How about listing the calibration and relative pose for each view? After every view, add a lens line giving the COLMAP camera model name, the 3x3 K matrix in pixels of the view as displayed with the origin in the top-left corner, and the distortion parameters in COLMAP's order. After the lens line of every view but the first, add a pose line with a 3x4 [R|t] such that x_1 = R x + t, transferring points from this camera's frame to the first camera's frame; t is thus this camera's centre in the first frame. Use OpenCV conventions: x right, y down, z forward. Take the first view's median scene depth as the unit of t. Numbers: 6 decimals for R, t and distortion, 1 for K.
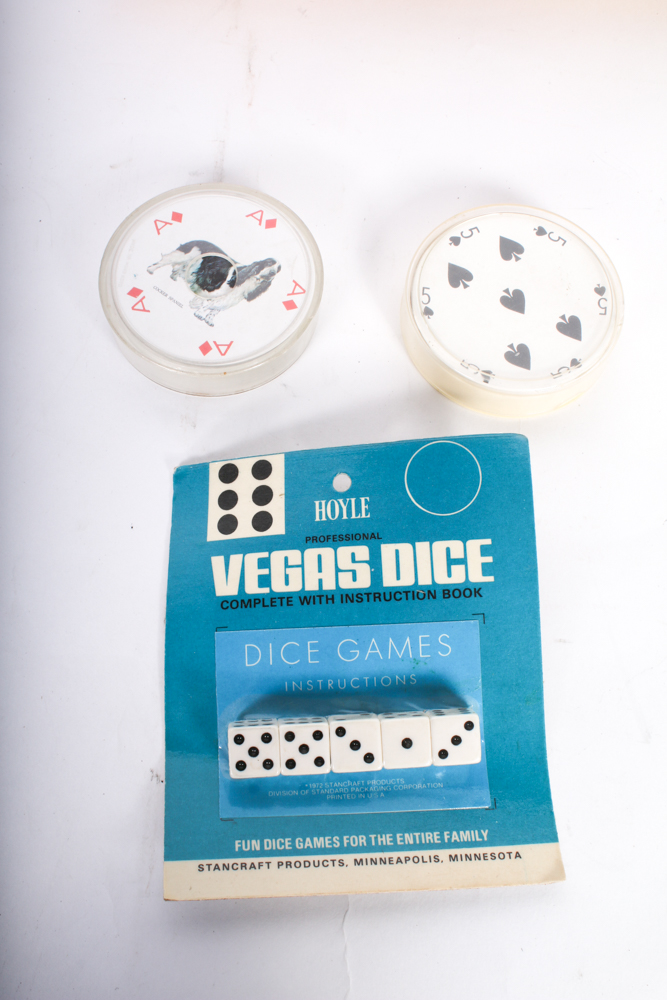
lens RADIAL K [[1138.3, 0, 336.1], [0, 1138.3, 500.7], [0, 0, 1]] dist [-0.019950, 0.000000]
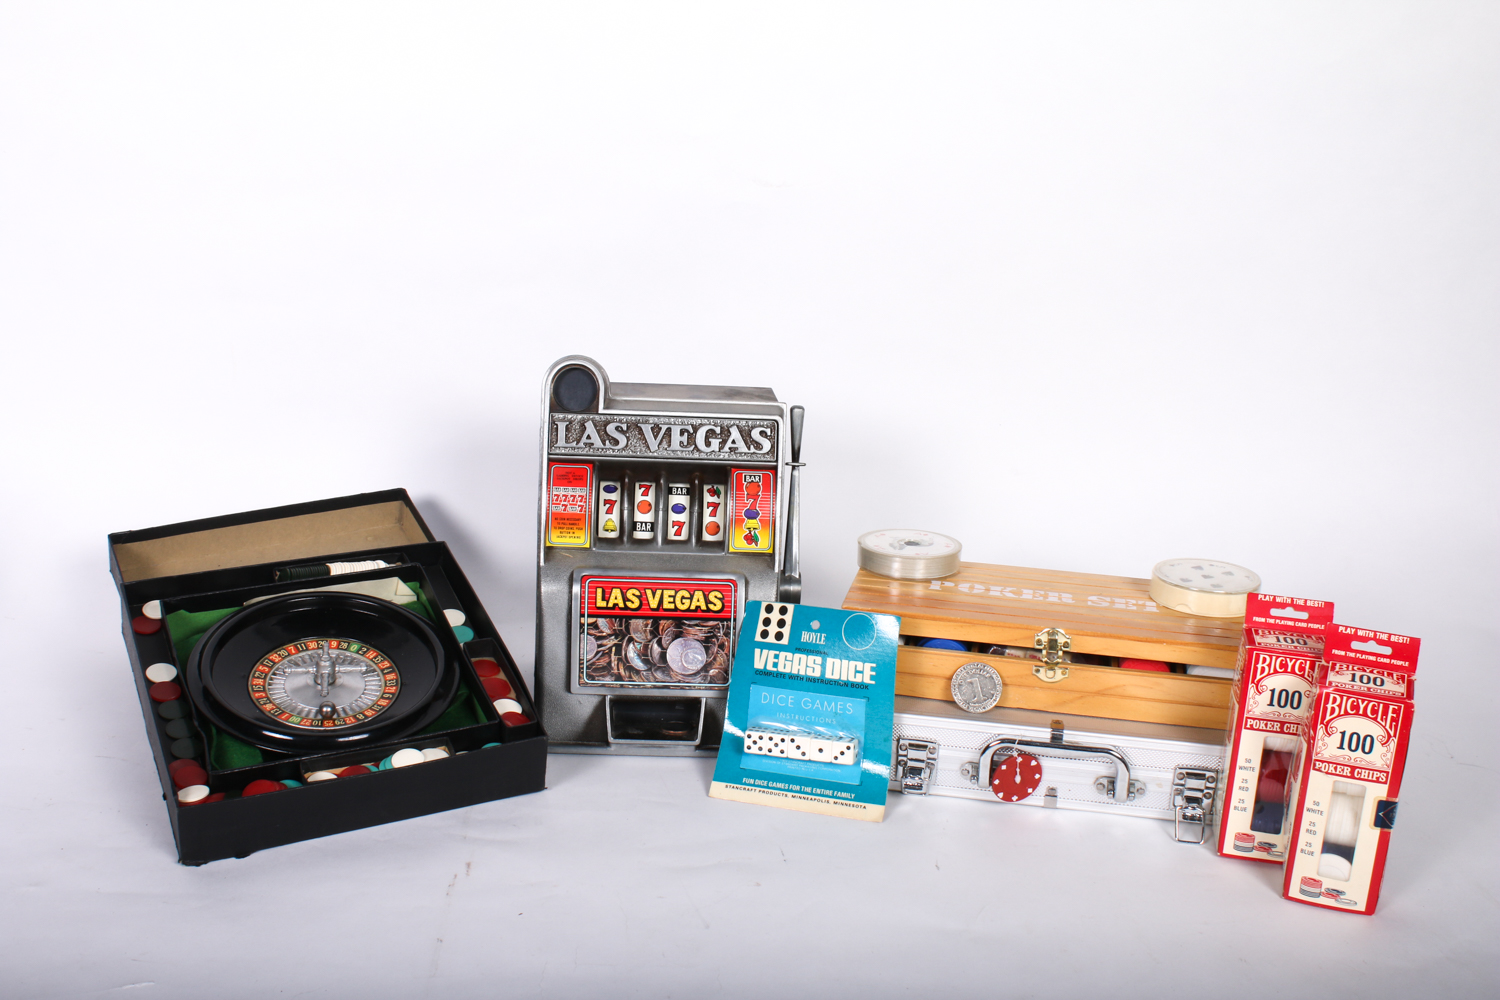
lens RADIAL K [[1729.6, 0, 742.6], [0, 1729.6, 491.5], [0, 0, 1]] dist [-0.021432, 0.000000]
pose [[0.935579, 0.130246, -0.328219, 0.923669], [-0.076892, 0.982329, 0.170636, -0.817306], [0.344644, -0.134406, 0.929062, -2.049817]]
